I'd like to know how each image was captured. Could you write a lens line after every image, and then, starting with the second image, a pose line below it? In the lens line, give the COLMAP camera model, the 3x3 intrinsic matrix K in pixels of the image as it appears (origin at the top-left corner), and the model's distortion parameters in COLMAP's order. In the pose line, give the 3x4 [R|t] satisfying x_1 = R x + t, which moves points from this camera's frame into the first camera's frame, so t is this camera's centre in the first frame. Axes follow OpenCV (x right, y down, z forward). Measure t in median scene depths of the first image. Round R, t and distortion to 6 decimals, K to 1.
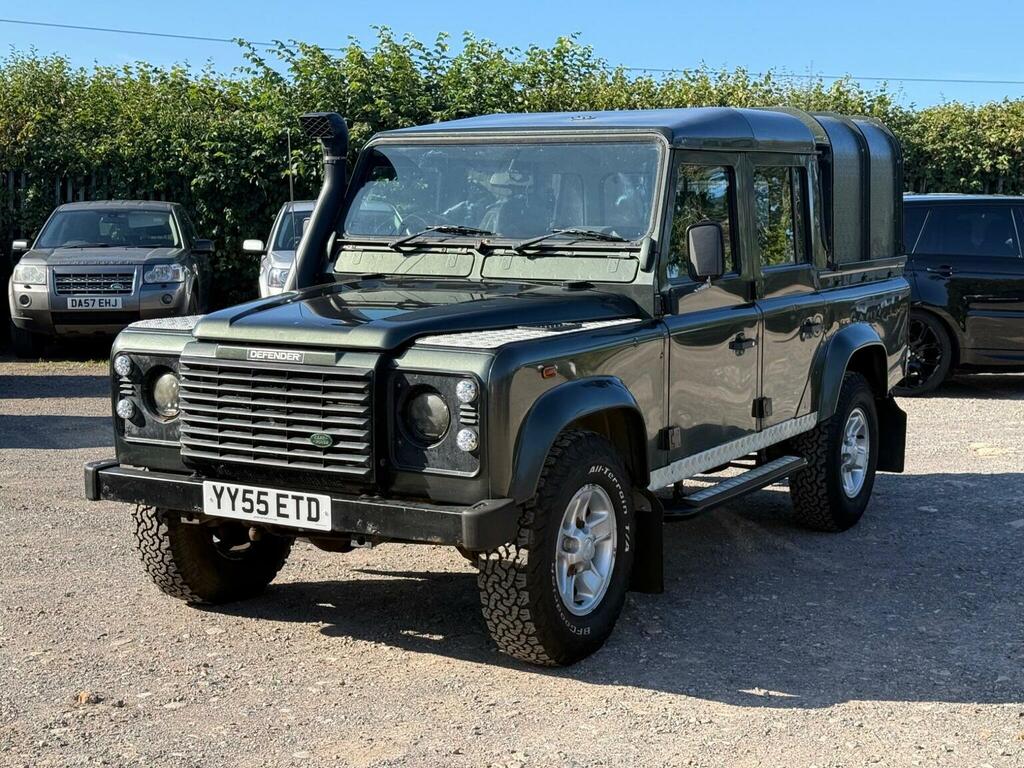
lens RADIAL K [[1529.8, 0, 512.0], [0, 1529.8, 384.0], [0, 0, 1]] dist [0.133532, -0.045881]
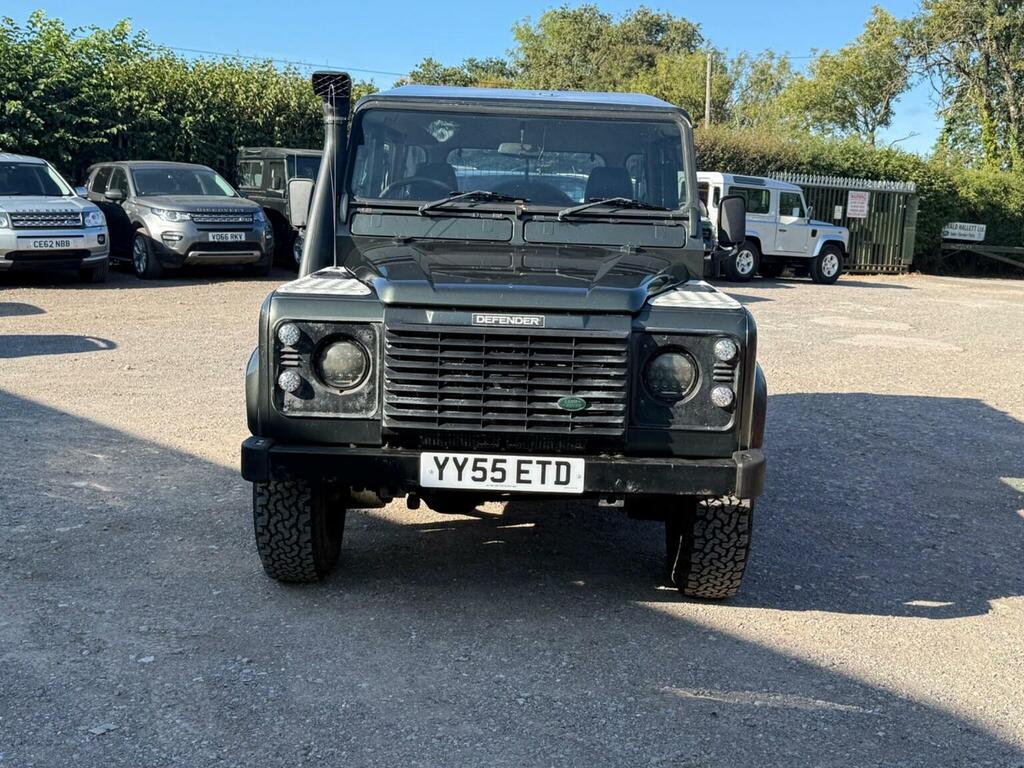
lens RADIAL K [[1249.9, 0, 520.9], [0, 1249.9, 384.8], [0, 0, 1]] dist [0.117475, -0.056916]
pose [[0.868789, -0.046727, 0.492974, -0.517359], [0.026436, 0.998495, 0.048053, -0.014744], [-0.494477, -0.028716, 0.868716, 0.285864]]
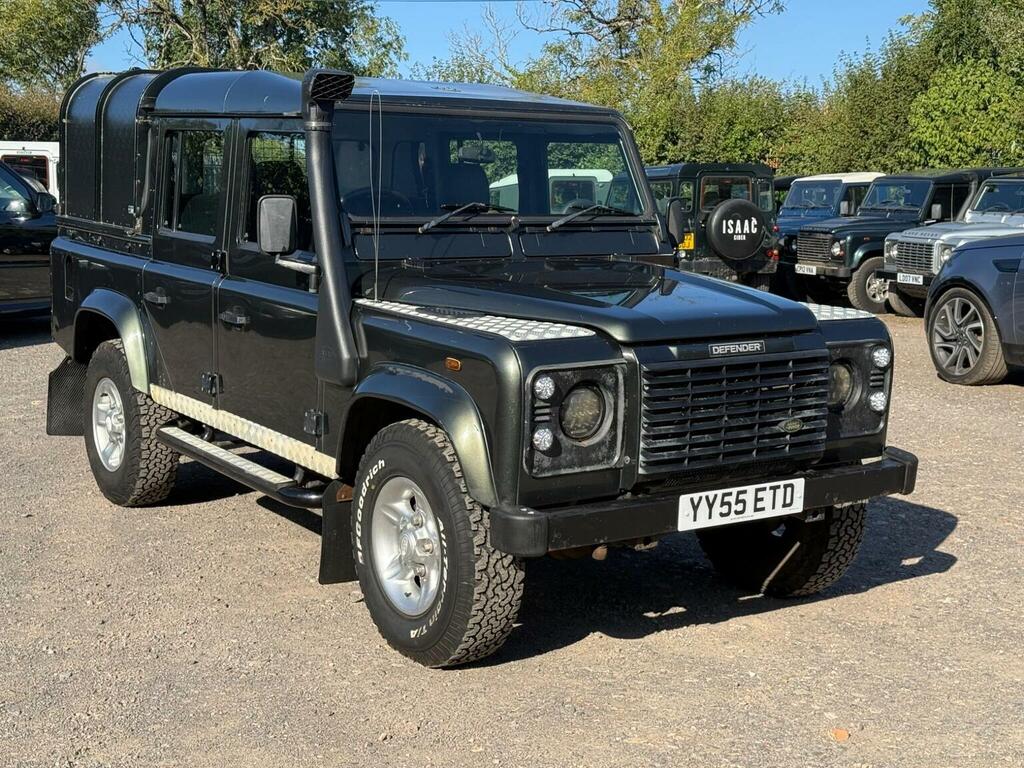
lens RADIAL K [[1463.0, 0, 513.2], [0, 1463.0, 382.0], [0, 0, 1]] dist [0.139061, -0.146471]
pose [[0.432395, -0.132034, 0.891965, -0.987825], [0.089798, 0.990609, 0.103105, -0.100077], [-0.897202, 0.035515, 0.440191, 0.687609]]
